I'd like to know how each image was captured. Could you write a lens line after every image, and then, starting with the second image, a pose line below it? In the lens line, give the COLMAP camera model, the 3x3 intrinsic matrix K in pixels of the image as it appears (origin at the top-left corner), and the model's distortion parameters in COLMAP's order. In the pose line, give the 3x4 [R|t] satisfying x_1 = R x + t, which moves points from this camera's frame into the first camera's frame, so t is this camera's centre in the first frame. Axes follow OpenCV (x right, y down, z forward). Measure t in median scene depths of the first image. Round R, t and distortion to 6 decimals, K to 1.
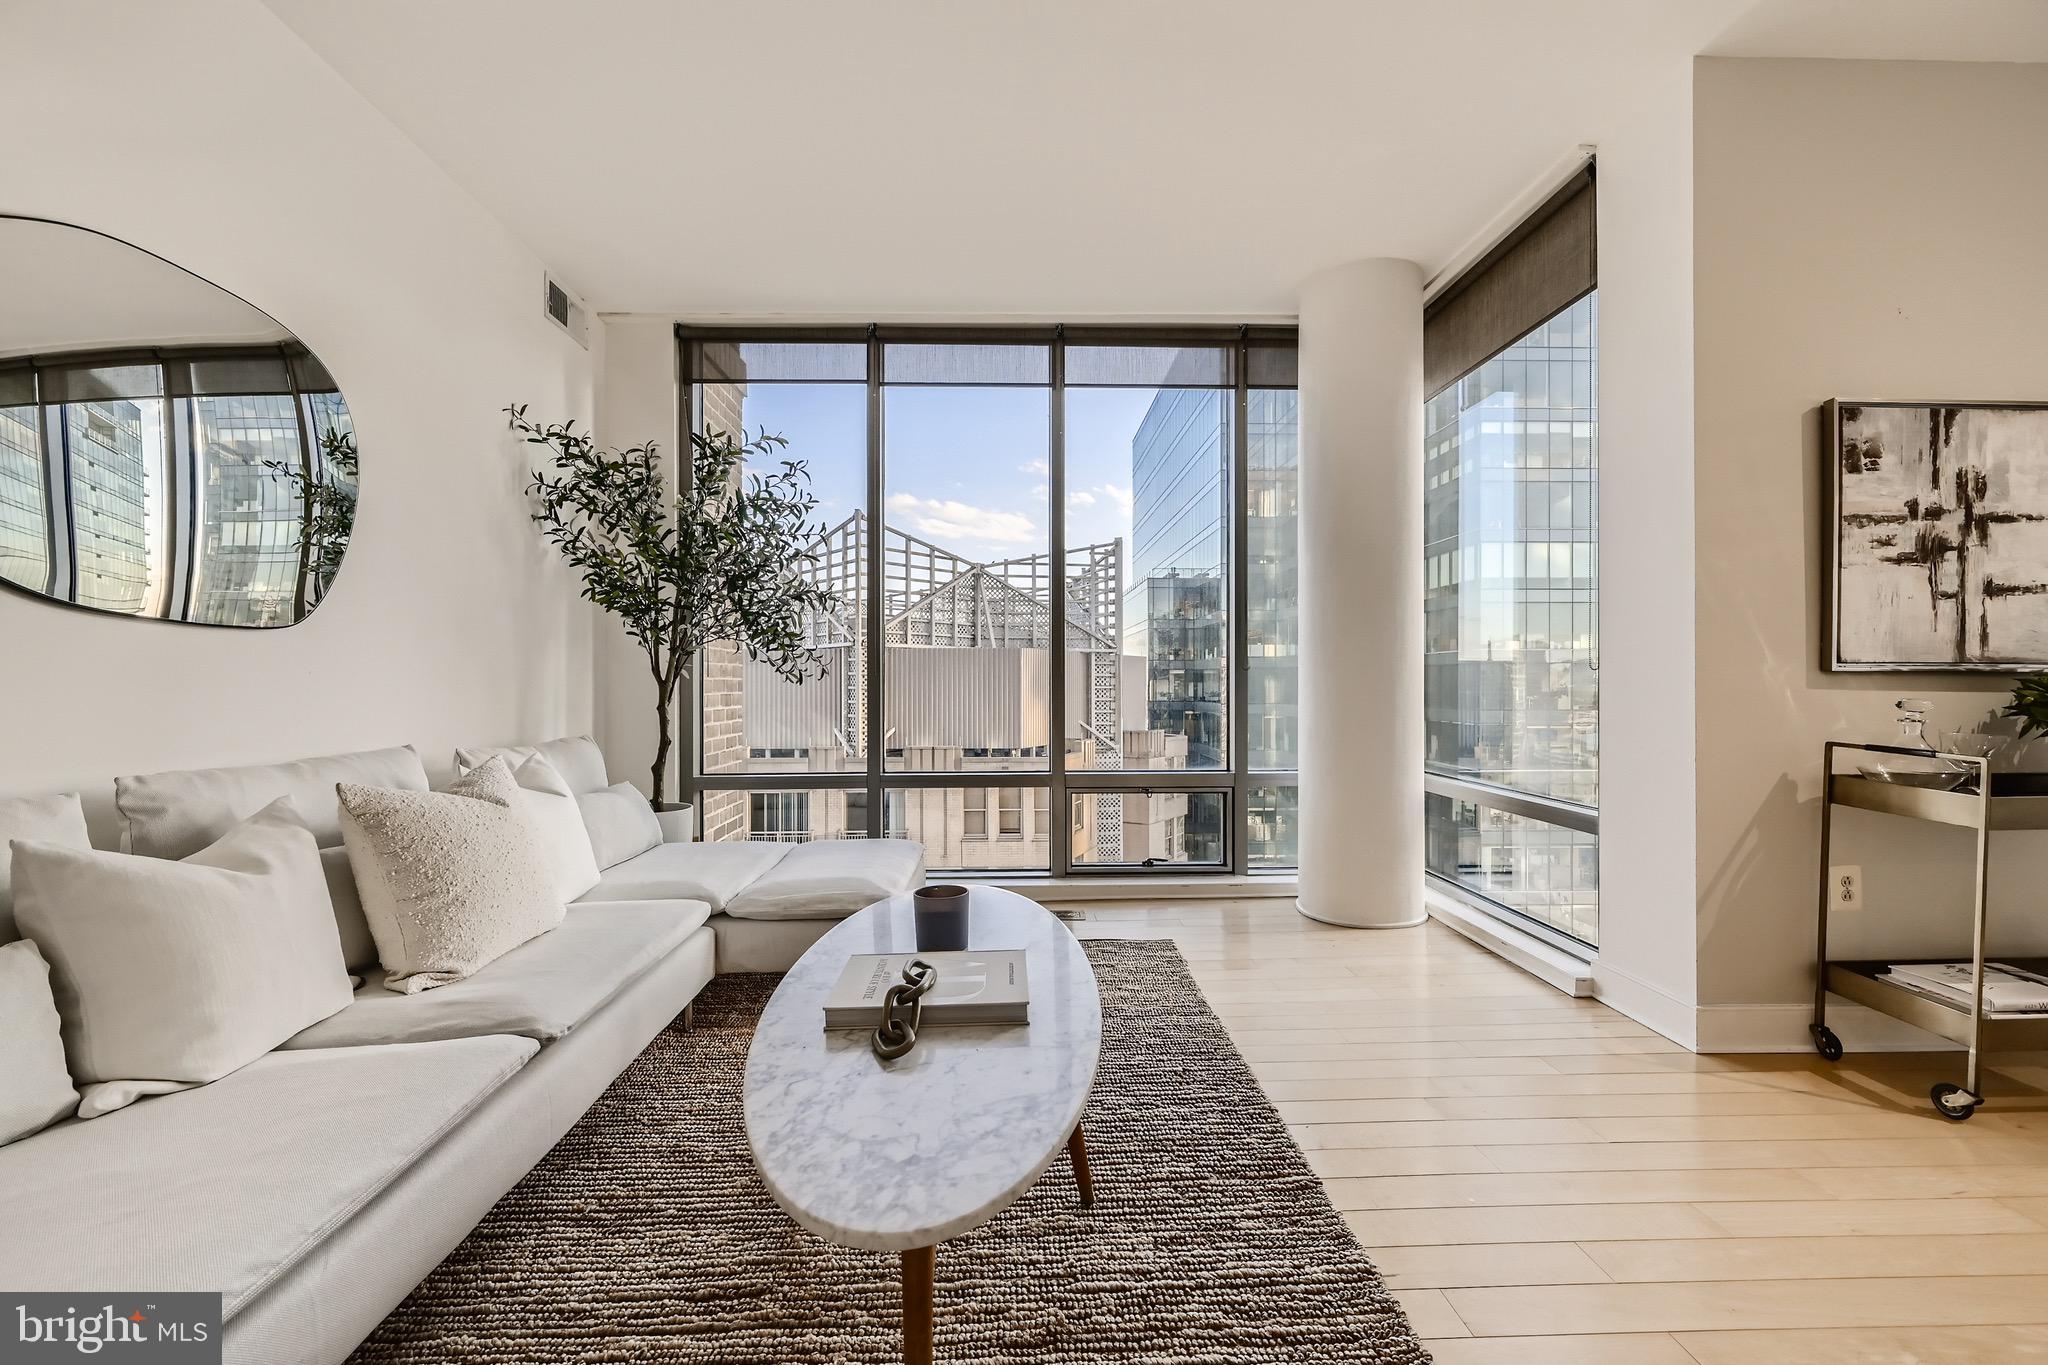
lens RADIAL K [[812.7, 0, 1020.7], [0, 812.7, 682.0], [0, 0, 1]] dist [-0.000190, 0.000032]
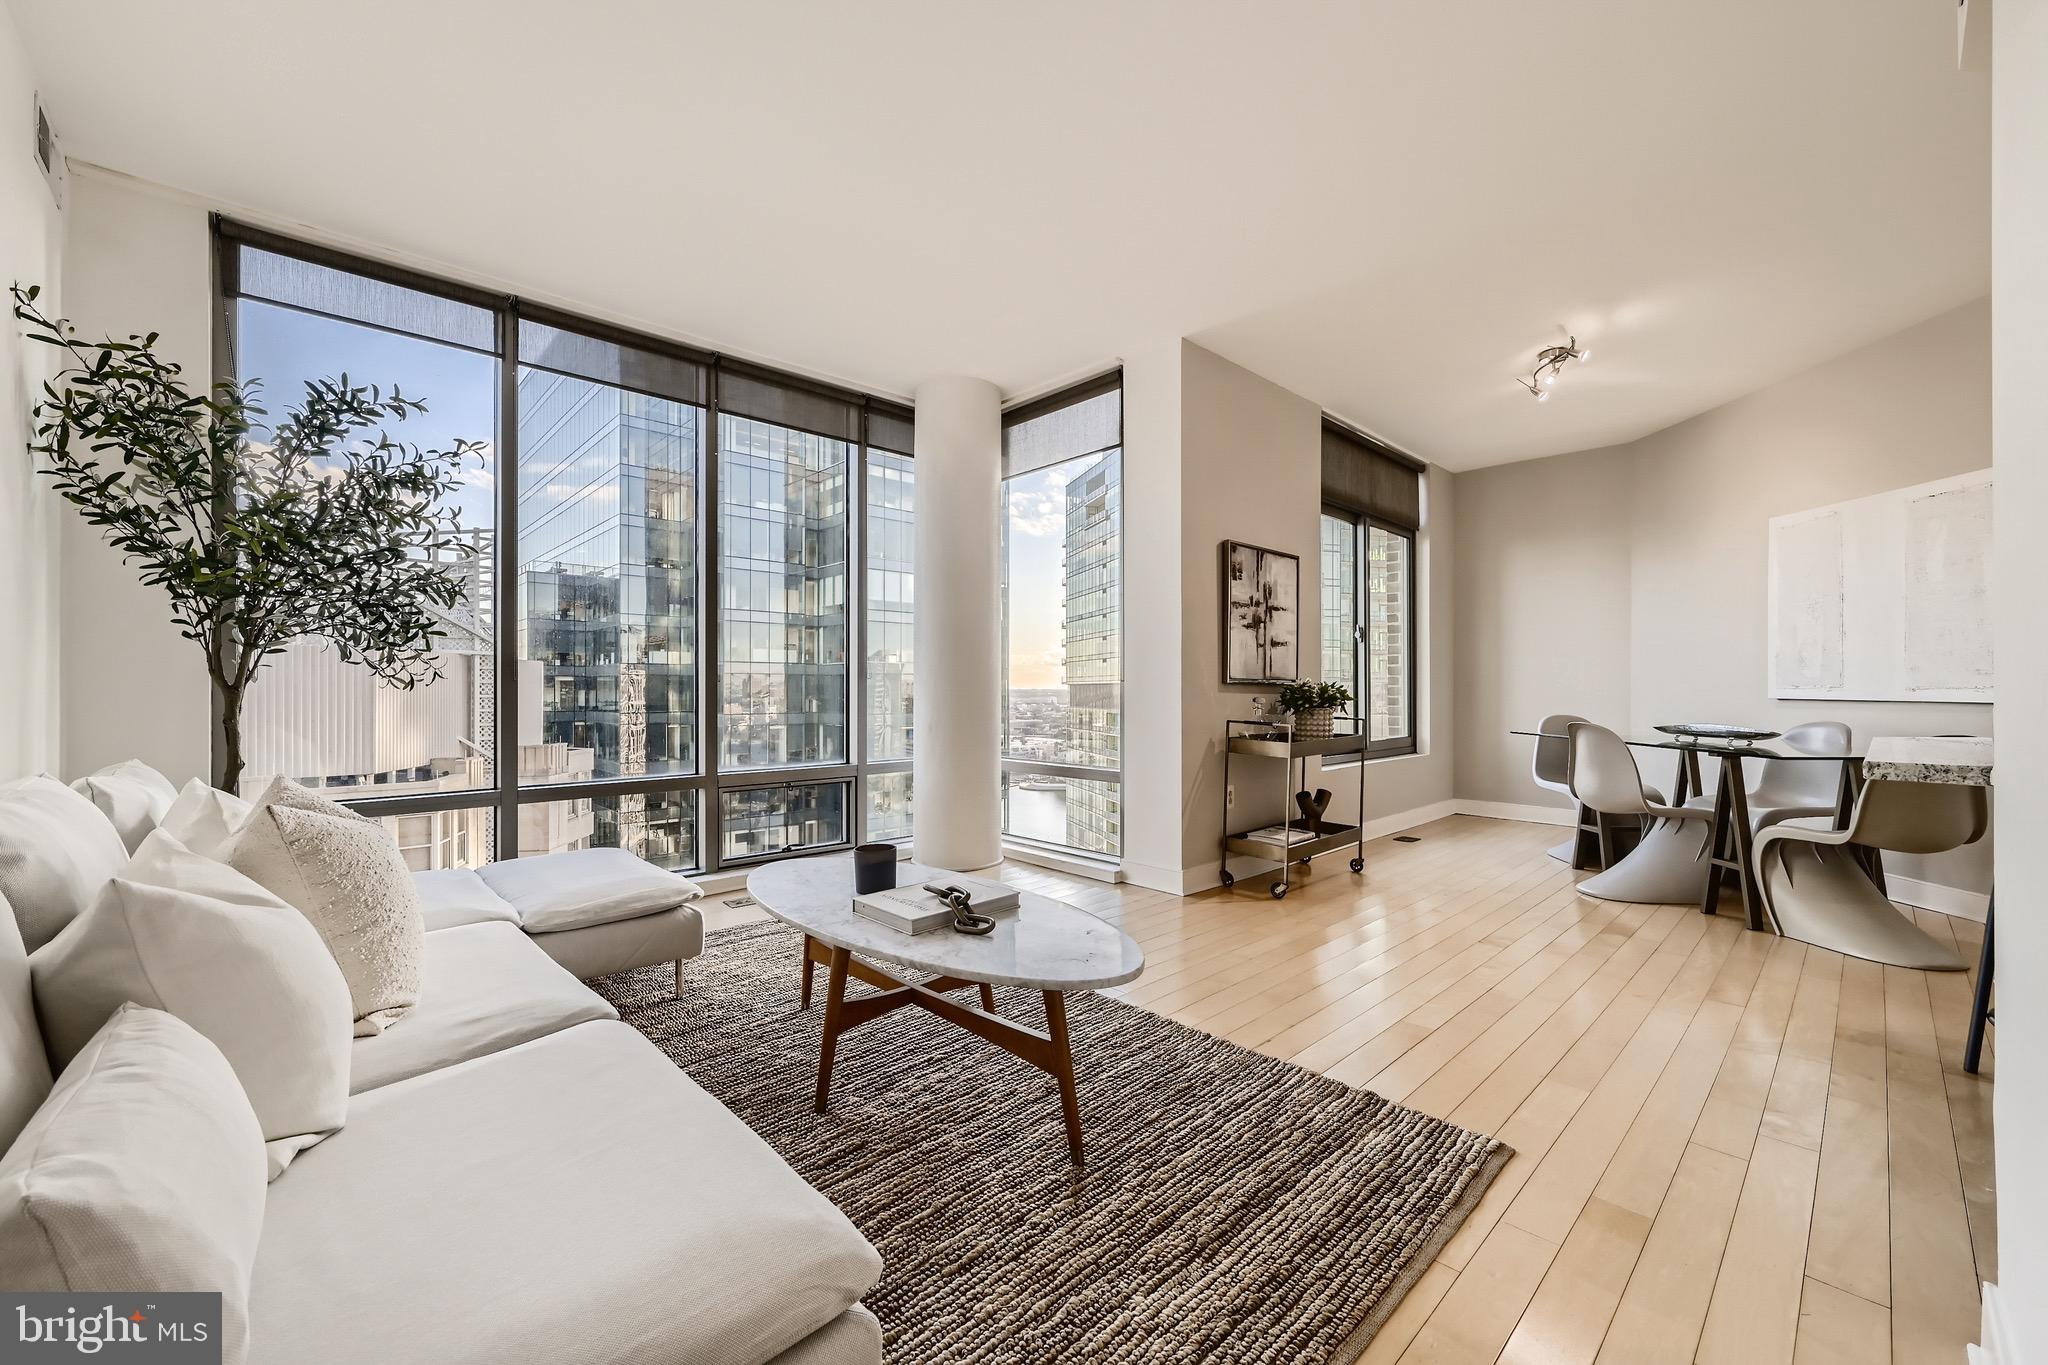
lens RADIAL K [[807.4, 0, 1020.2], [0, 807.4, 688.5], [0, 0, 1]] dist [0.000258, -0.000060]
pose [[0.752340, 0.002175, 0.658771, -0.513986], [-0.000943, 0.999997, -0.002225, 0.003402], [-0.658774, 0.001053, 0.752340, -0.085085]]
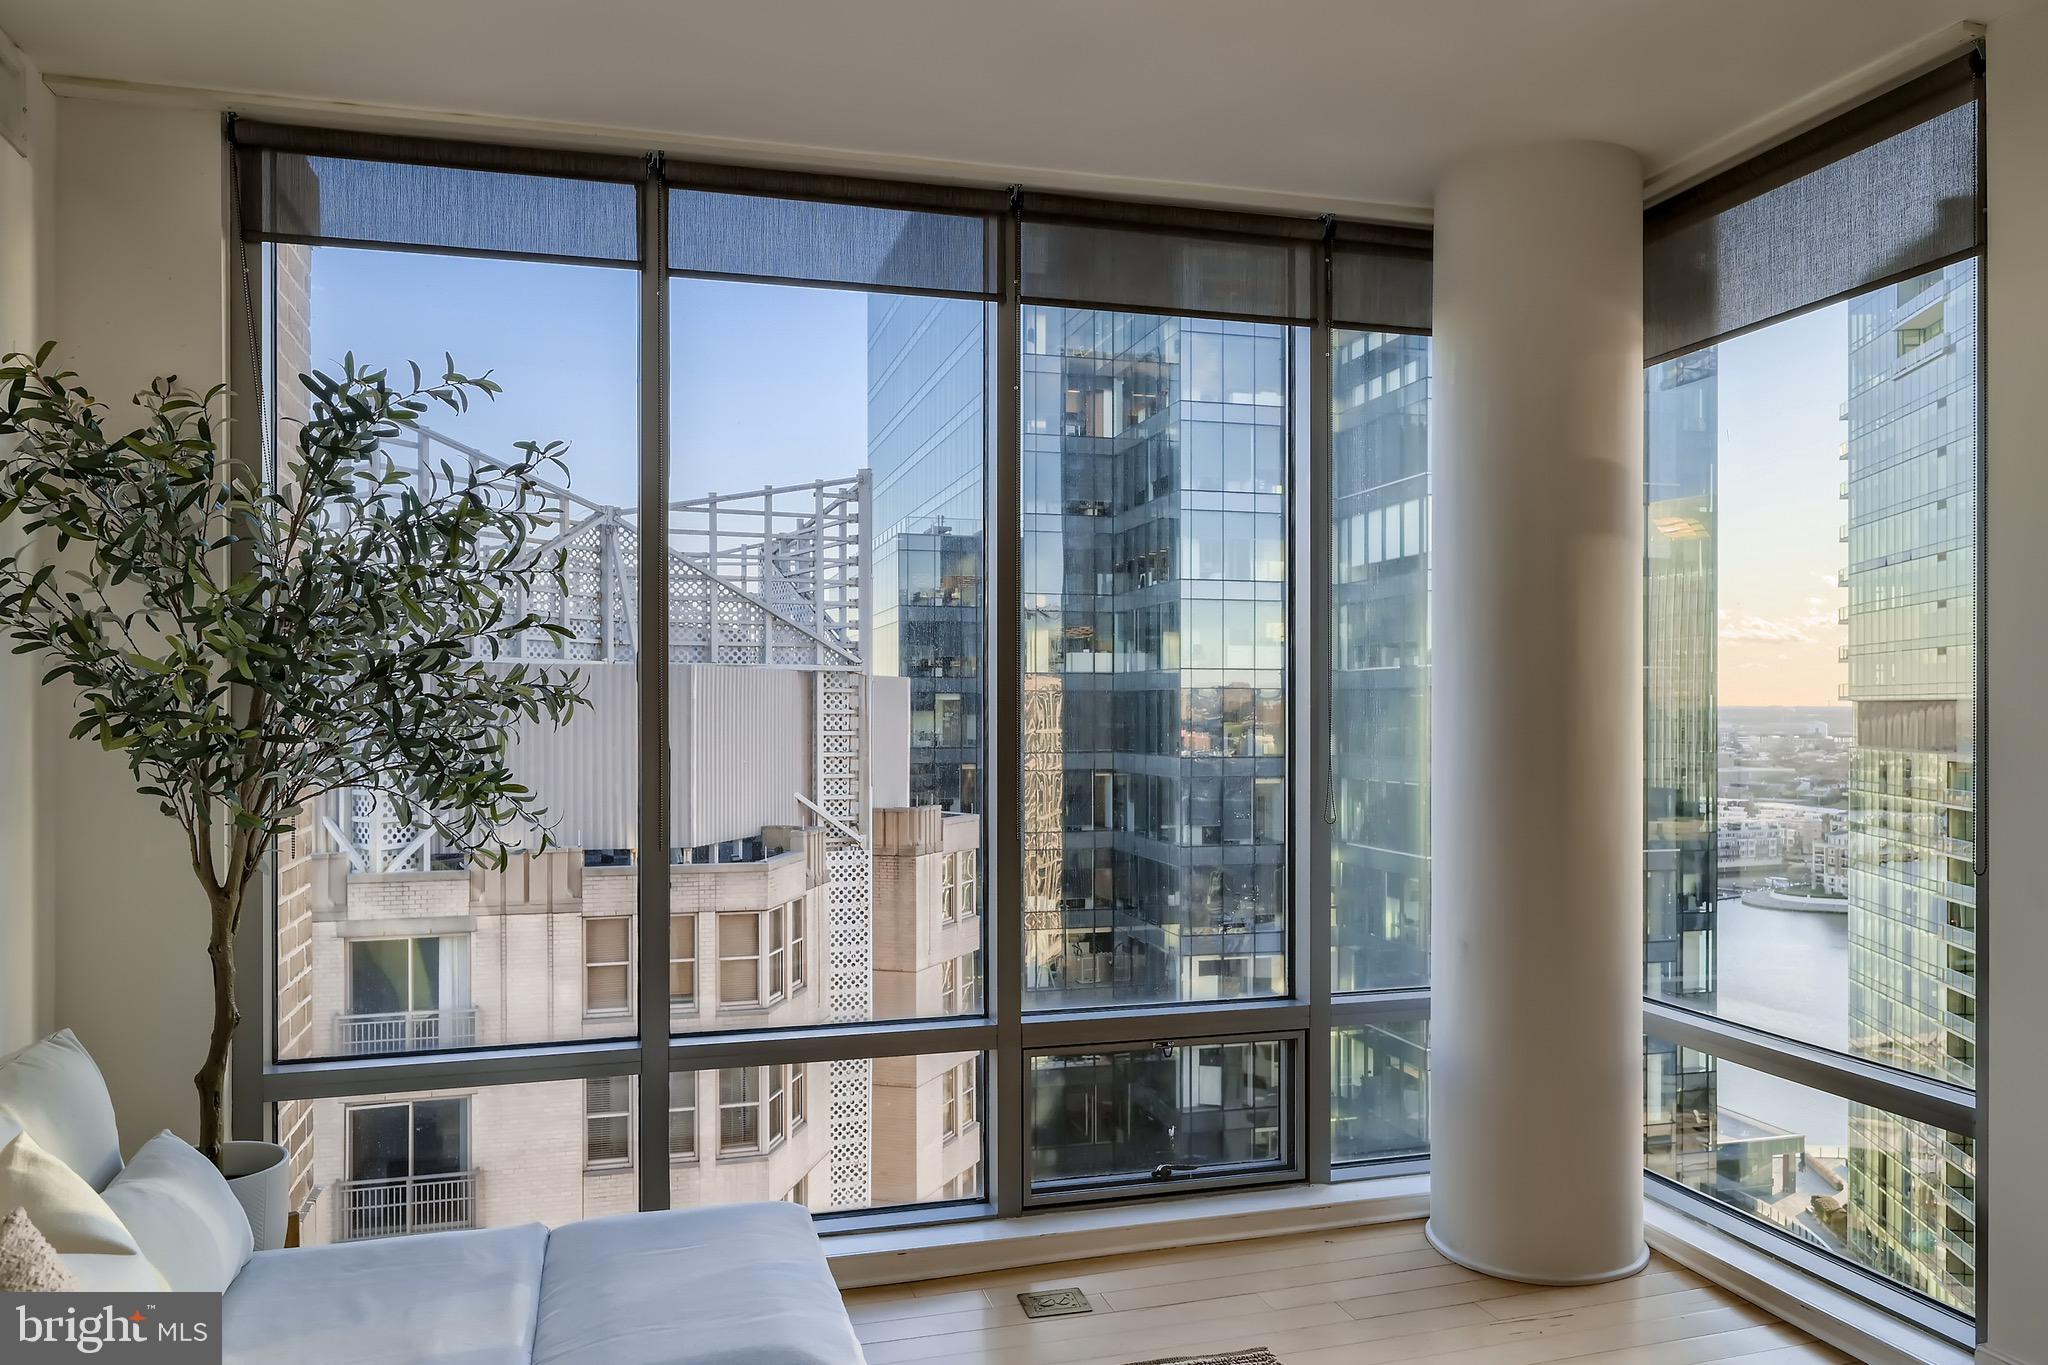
lens RADIAL K [[1425.7, 0, 1017.4], [0, 1425.7, 709.1], [0, 0, 1]] dist [-0.000218, -0.004470]
pose [[0.969491, -0.000713, 0.245126, -0.266661], [0.000564, 1.000000, 0.000678, -0.141287], [-0.245126, -0.000519, 0.969491, 0.132813]]
